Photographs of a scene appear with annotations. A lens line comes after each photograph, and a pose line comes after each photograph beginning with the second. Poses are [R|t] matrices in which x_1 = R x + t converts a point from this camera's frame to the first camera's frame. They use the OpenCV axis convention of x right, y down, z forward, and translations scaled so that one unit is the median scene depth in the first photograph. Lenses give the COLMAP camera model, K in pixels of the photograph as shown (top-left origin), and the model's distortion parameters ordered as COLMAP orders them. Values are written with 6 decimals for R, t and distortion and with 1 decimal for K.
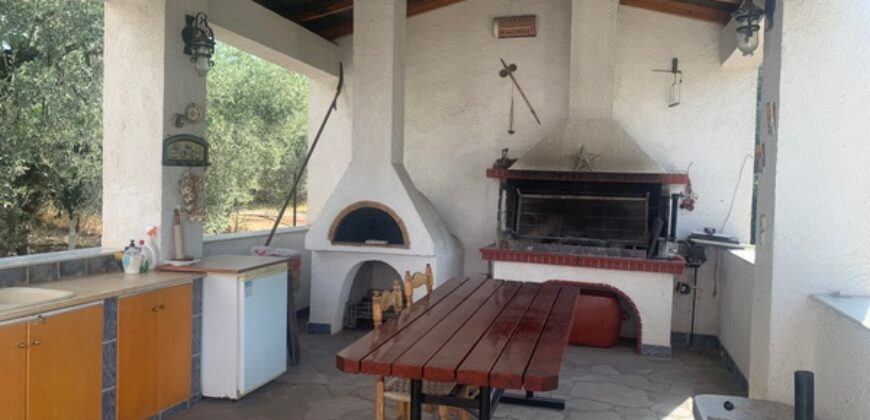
lens RADIAL K [[647.5, 0, 437.6], [0, 647.5, 195.7], [0, 0, 1]] dist [0.054120, -0.106728]
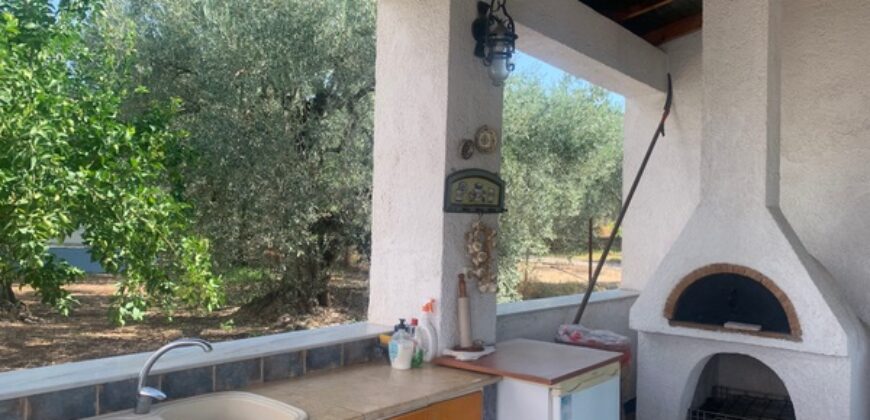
lens RADIAL K [[681.5, 0, 435.0], [0, 681.5, 210.0], [0, 0, 1]] dist [0.077285, -0.134232]
pose [[0.909444, -0.005562, -0.415788, -0.087646], [-0.014105, 0.998923, -0.044213, -0.011416], [0.415586, 0.046074, 0.908386, 0.229551]]
